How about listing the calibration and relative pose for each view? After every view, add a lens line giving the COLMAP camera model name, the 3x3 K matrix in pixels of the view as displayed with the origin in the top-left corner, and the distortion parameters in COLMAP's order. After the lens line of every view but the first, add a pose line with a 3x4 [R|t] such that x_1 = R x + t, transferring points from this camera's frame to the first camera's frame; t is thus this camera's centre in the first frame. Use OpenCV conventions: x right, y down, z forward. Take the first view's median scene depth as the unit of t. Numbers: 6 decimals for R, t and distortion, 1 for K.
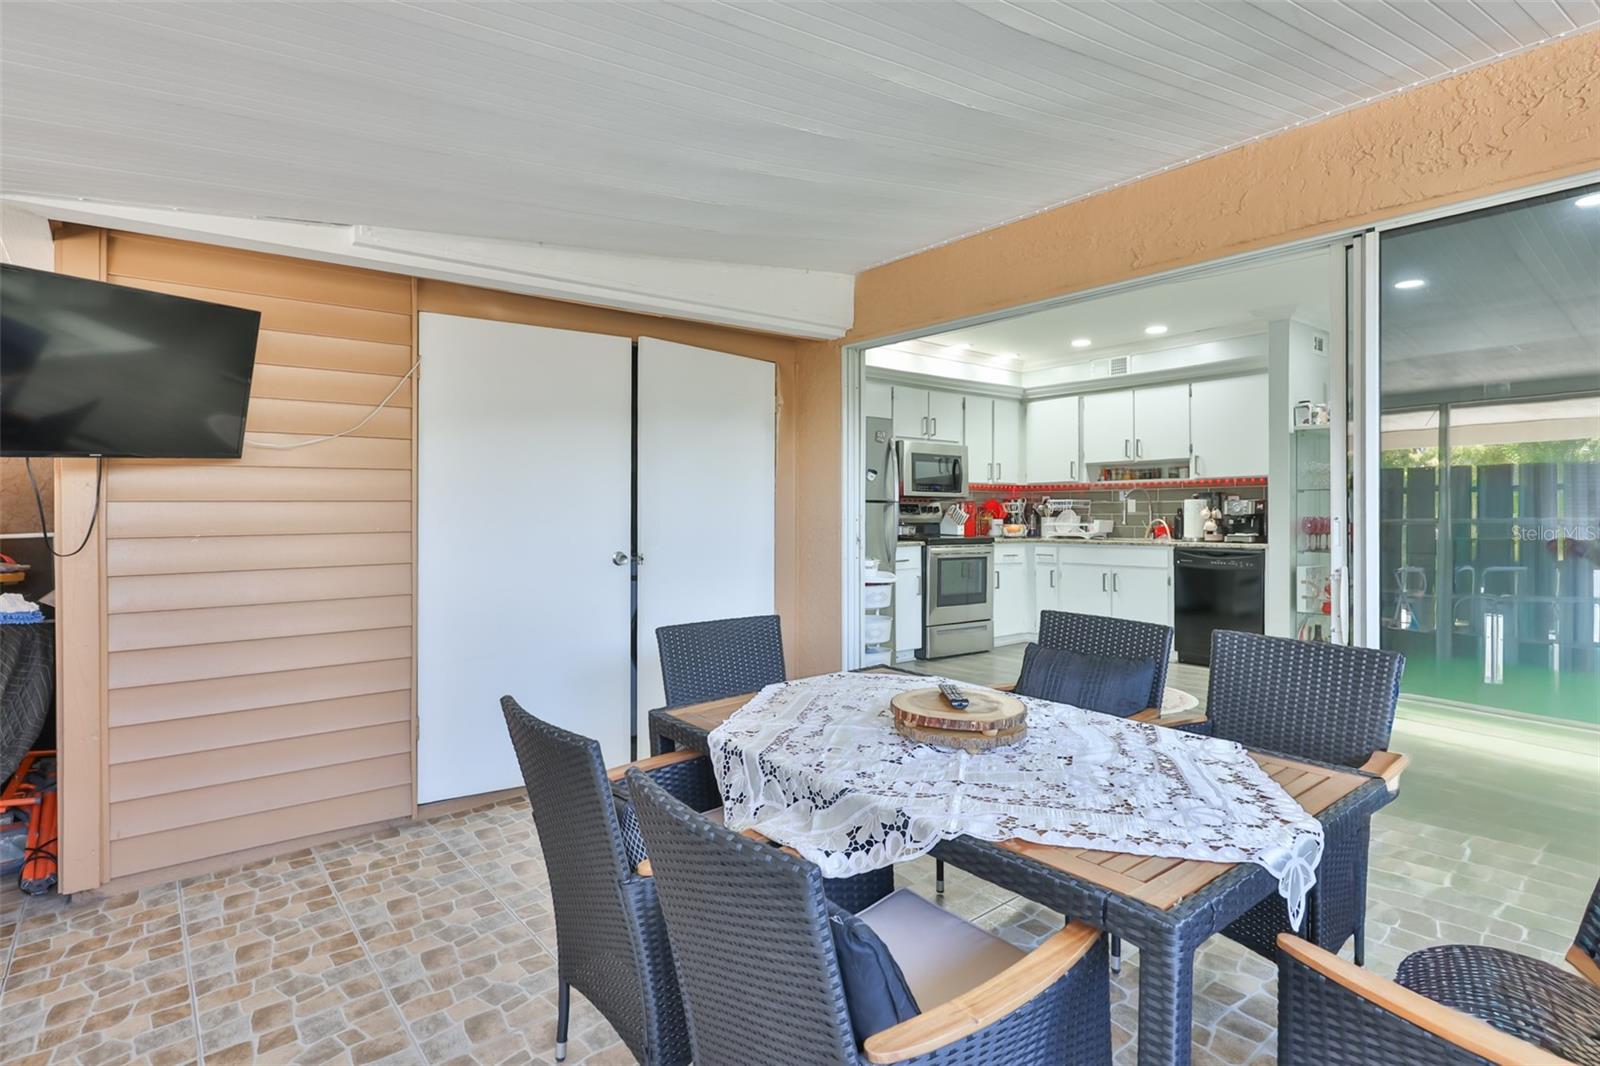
lens RADIAL K [[806.4, 0, 819.4], [0, 806.4, 509.2], [0, 0, 1]] dist [-0.002364, -0.000485]
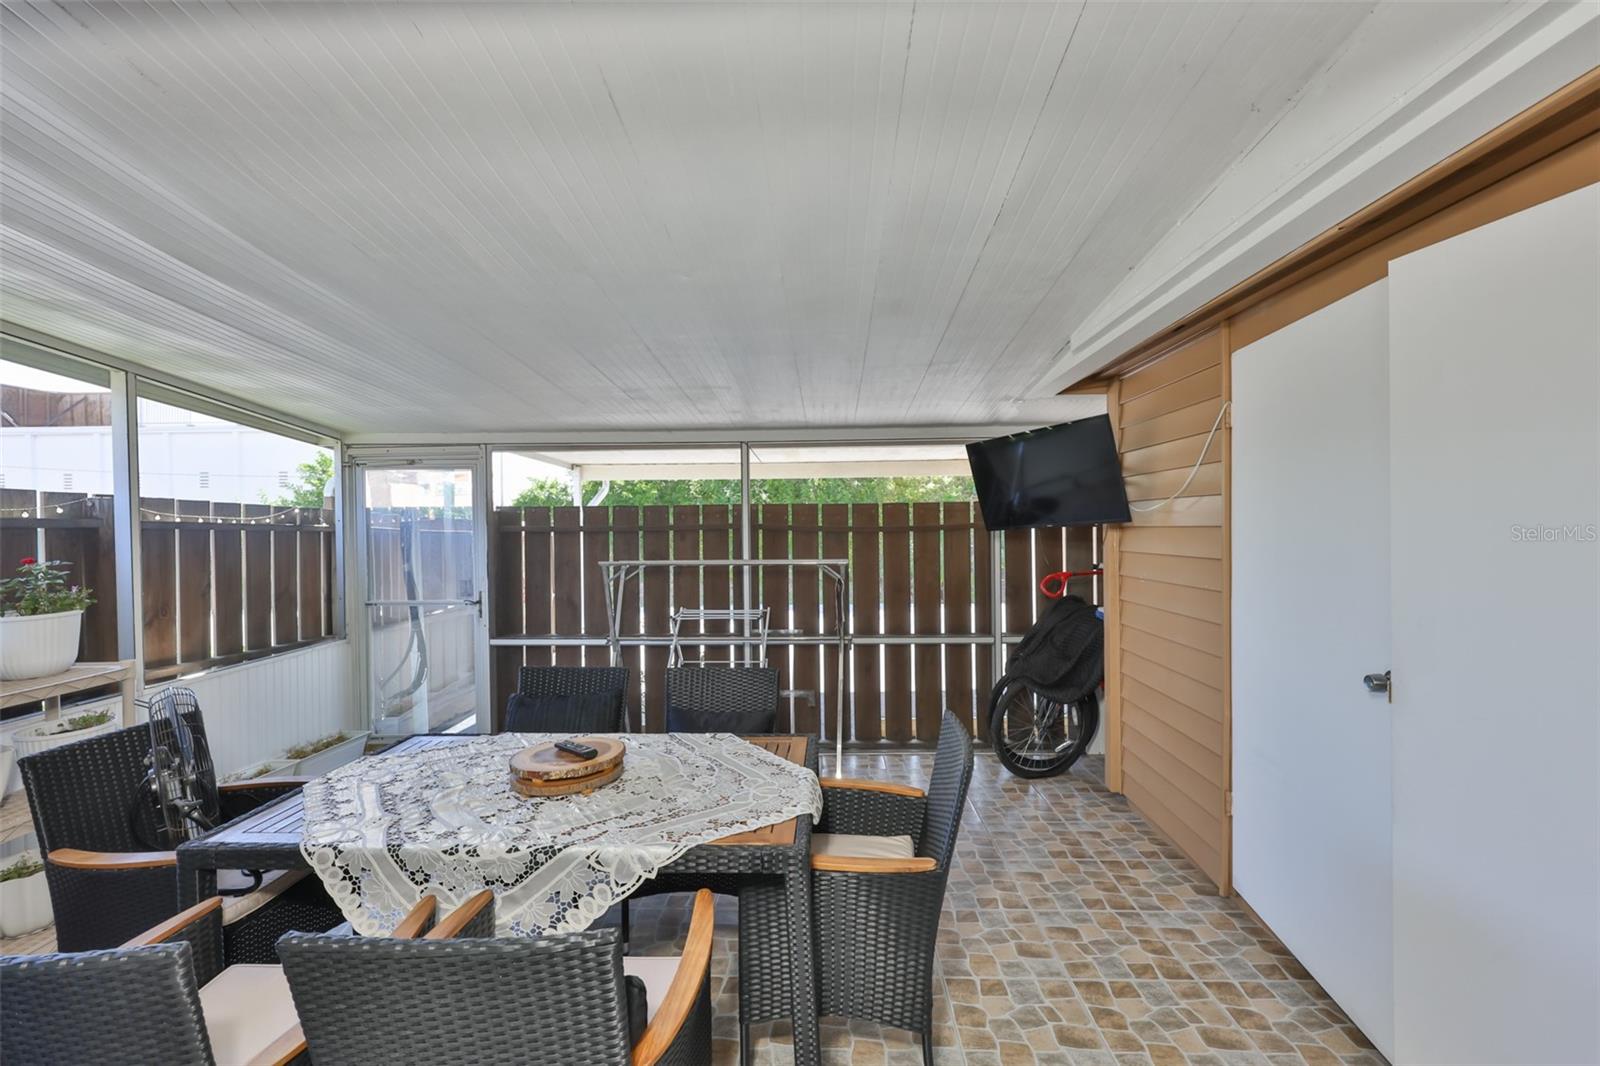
lens RADIAL K [[688.5, 0, 805.1], [0, 688.5, 523.5], [0, 0, 1]] dist [-0.002502, -0.000138]
pose [[-0.671509, 0.014281, -0.740858, 0.212850], [0.014250, 0.999878, 0.006357, -0.033234], [0.740859, -0.006289, -0.671631, 0.599902]]
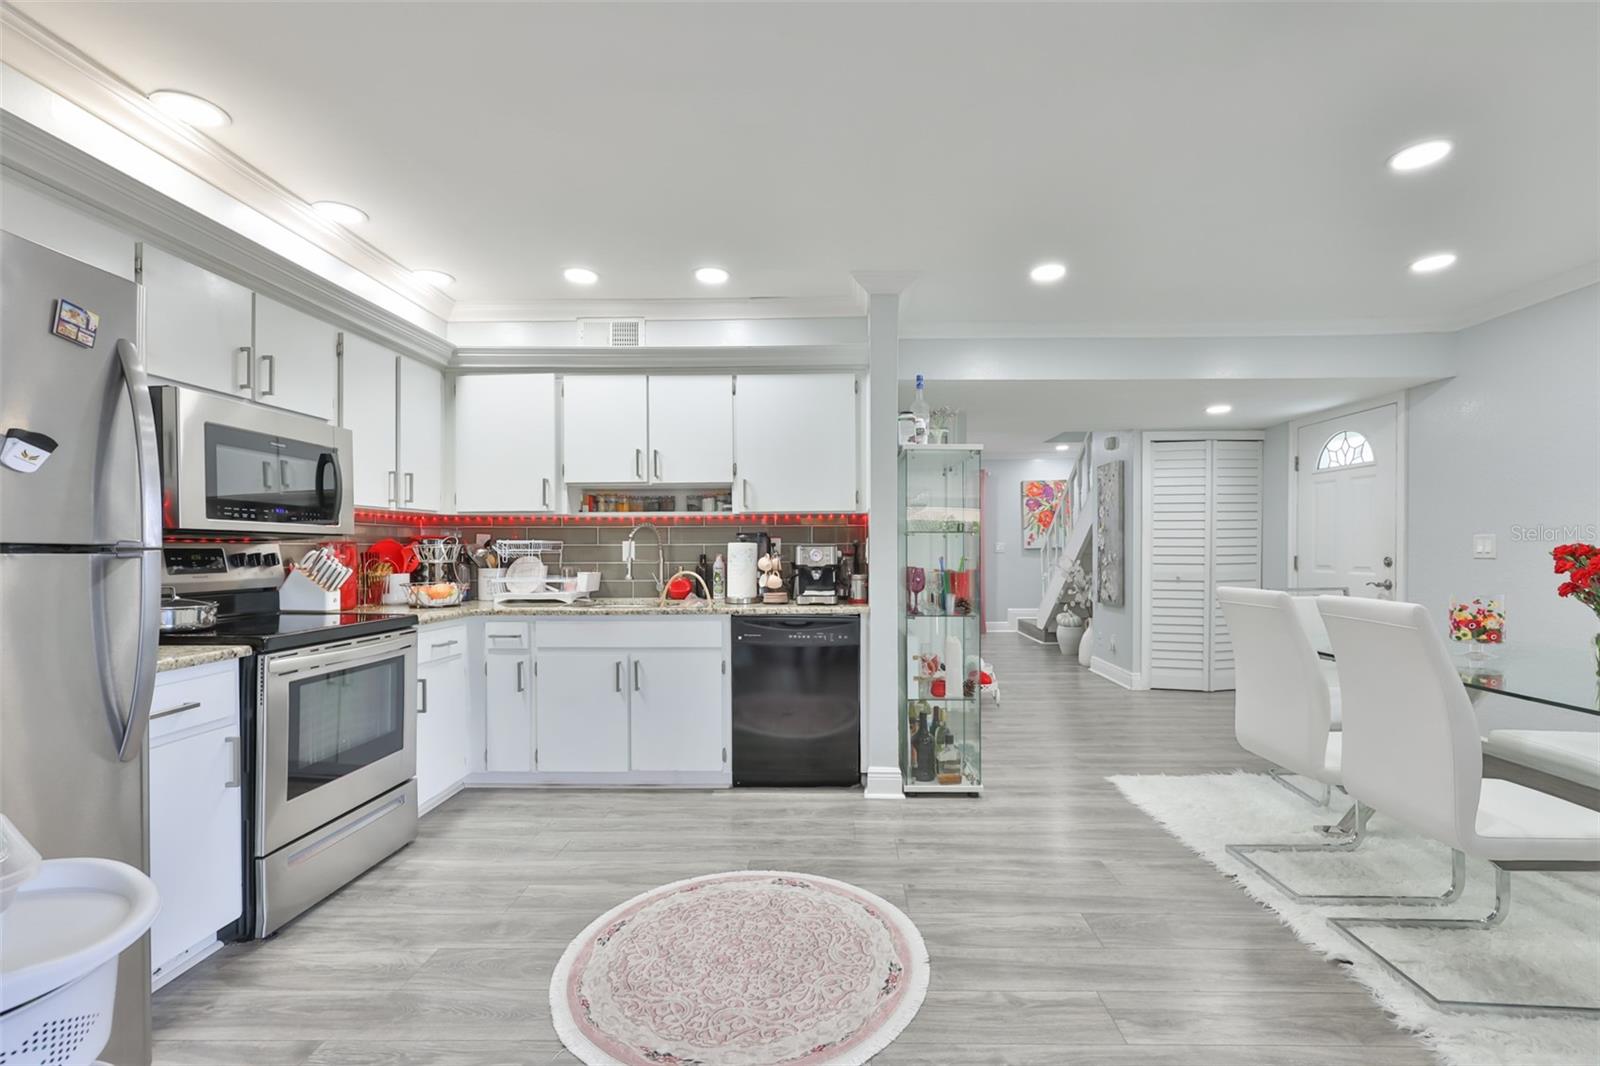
lens RADIAL K [[688.5, 0, 810.0], [0, 688.5, 549.7], [0, 0, 1]] dist [-0.002502, -0.000138]
pose [[0.654617, -0.003427, 0.755953, 0.051994], [-0.001862, 0.999979, 0.006145, -0.009218], [-0.755959, -0.005430, 0.654597, 0.536399]]
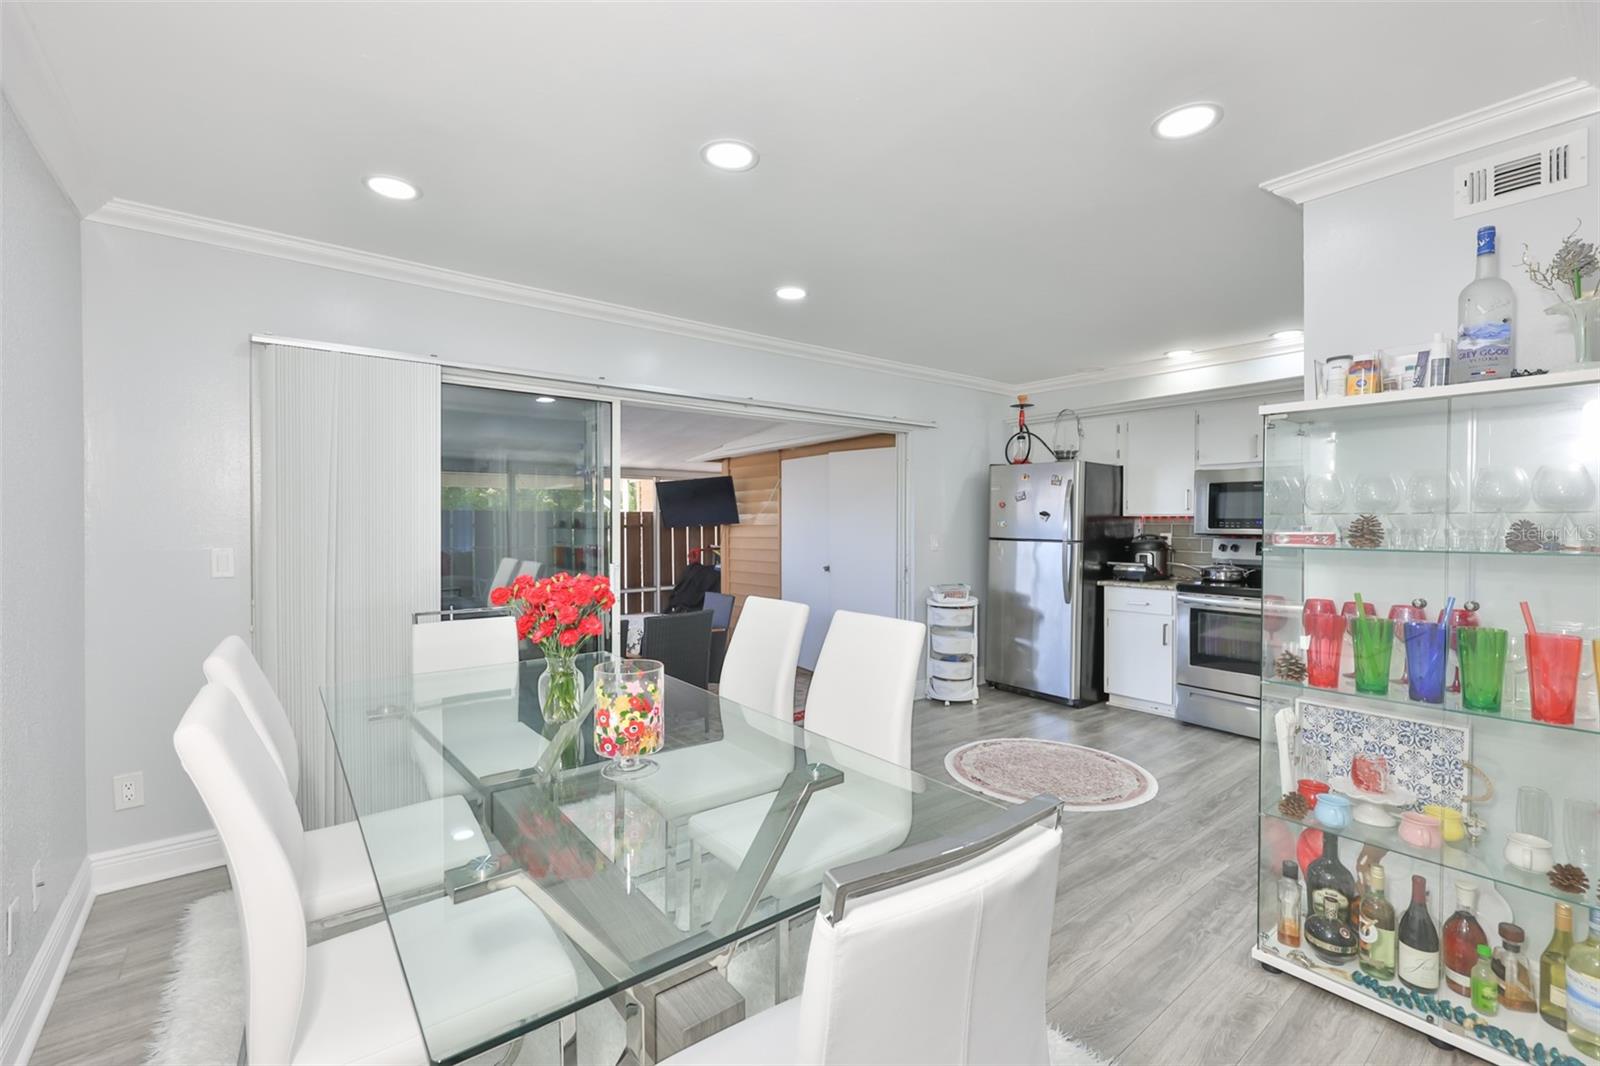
lens RADIAL K [[688.5, 0, 800.2], [0, 688.5, 541.4], [0, 0, 1]] dist [-0.002502, -0.000138]
pose [[-0.021269, 0.030307, -0.999314, 0.829234], [0.004534, 0.999533, 0.030217, -0.031429], [0.999764, -0.003888, -0.021397, 0.568276]]
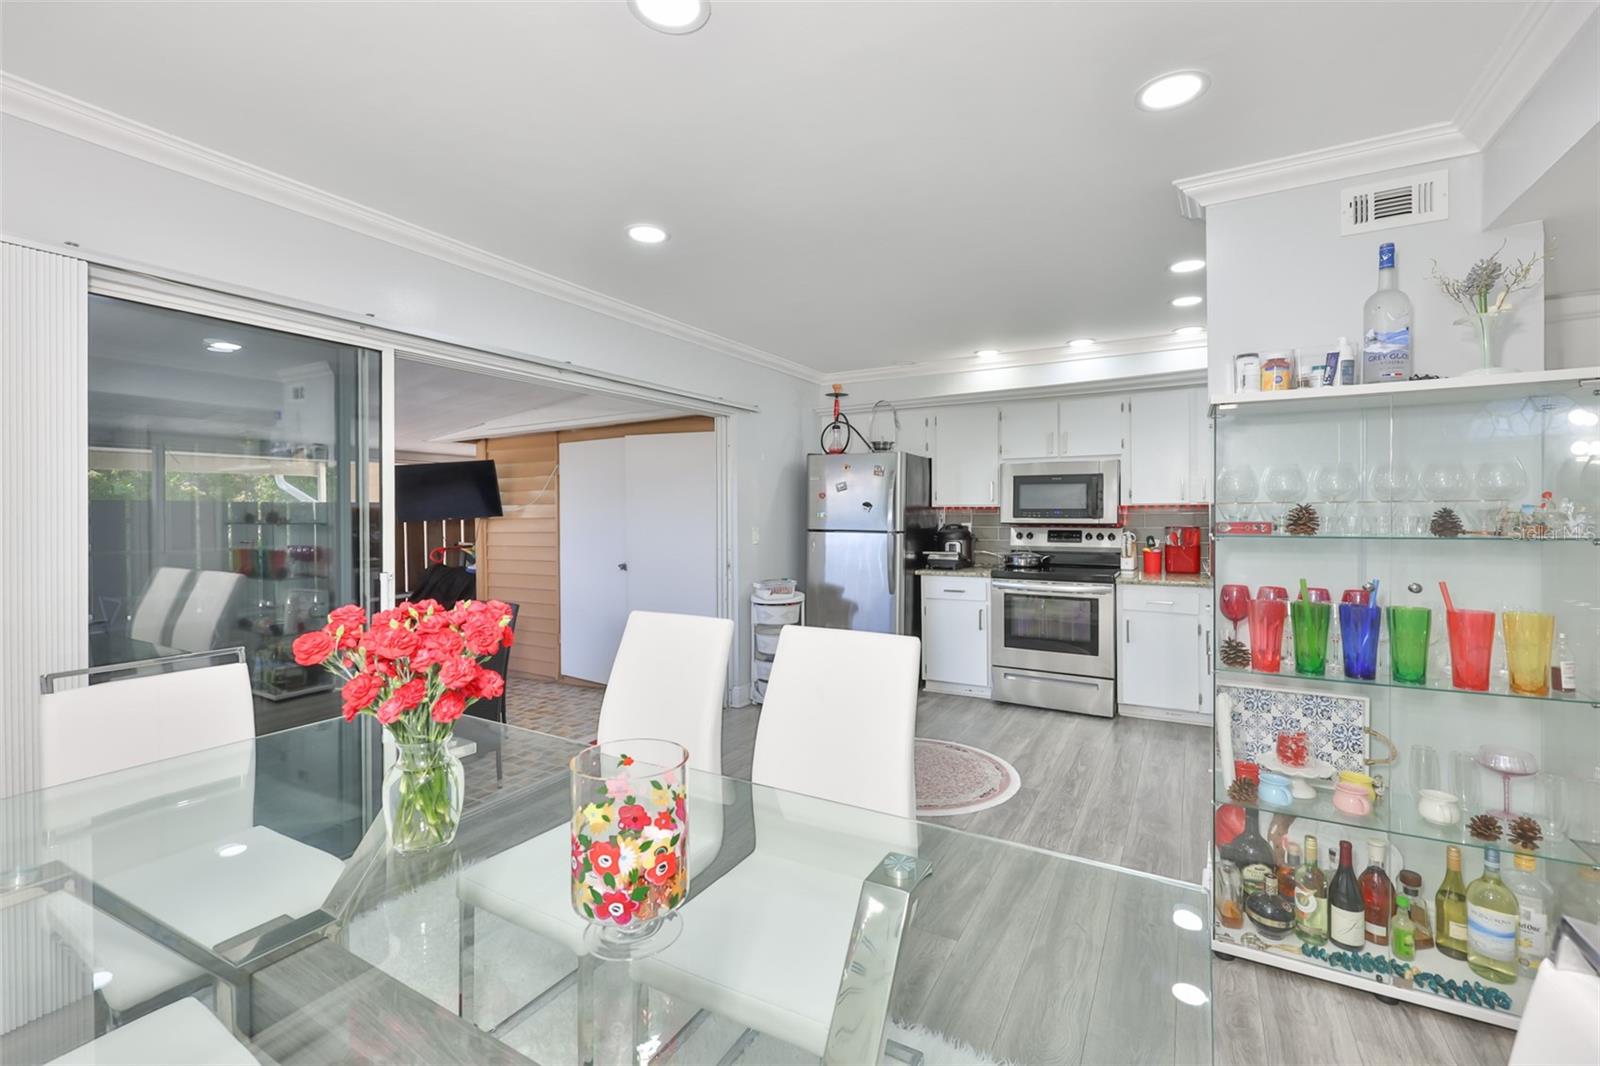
lens RADIAL K [[688.5, 0, 807.7], [0, 688.5, 524.5], [0, 0, 1]] dist [-0.002502, -0.000138]
pose [[0.363276, 0.016113, -0.931542, 0.737842], [0.009073, 0.999742, 0.020831, -0.031998], [0.931637, -0.016019, 0.363036, 0.486690]]
